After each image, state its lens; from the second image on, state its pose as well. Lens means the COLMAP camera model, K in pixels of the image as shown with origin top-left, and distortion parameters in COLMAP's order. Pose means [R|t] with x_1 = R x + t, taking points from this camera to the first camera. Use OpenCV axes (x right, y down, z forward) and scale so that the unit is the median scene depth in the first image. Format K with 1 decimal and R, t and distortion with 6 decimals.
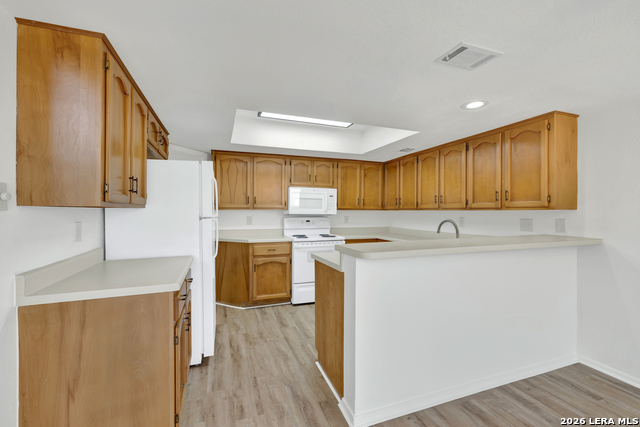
lens RADIAL K [[274.1, 0, 319.4], [0, 274.1, 213.2], [0, 0, 1]] dist [0.000904, 0.000009]
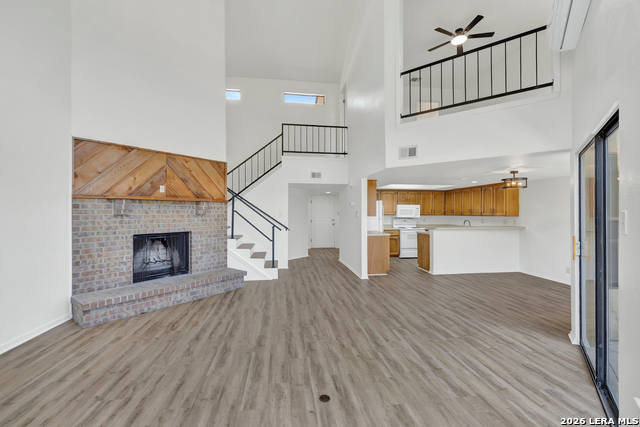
lens RADIAL K [[274.1, 0, 318.4], [0, 274.1, 215.1], [0, 0, 1]] dist [0.000904, 0.000009]
pose [[0.973845, 0.000826, -0.227211, -0.216551], [-0.000318, 0.999997, 0.002271, -0.017985], [0.227212, -0.002139, 0.973843, -1.197690]]
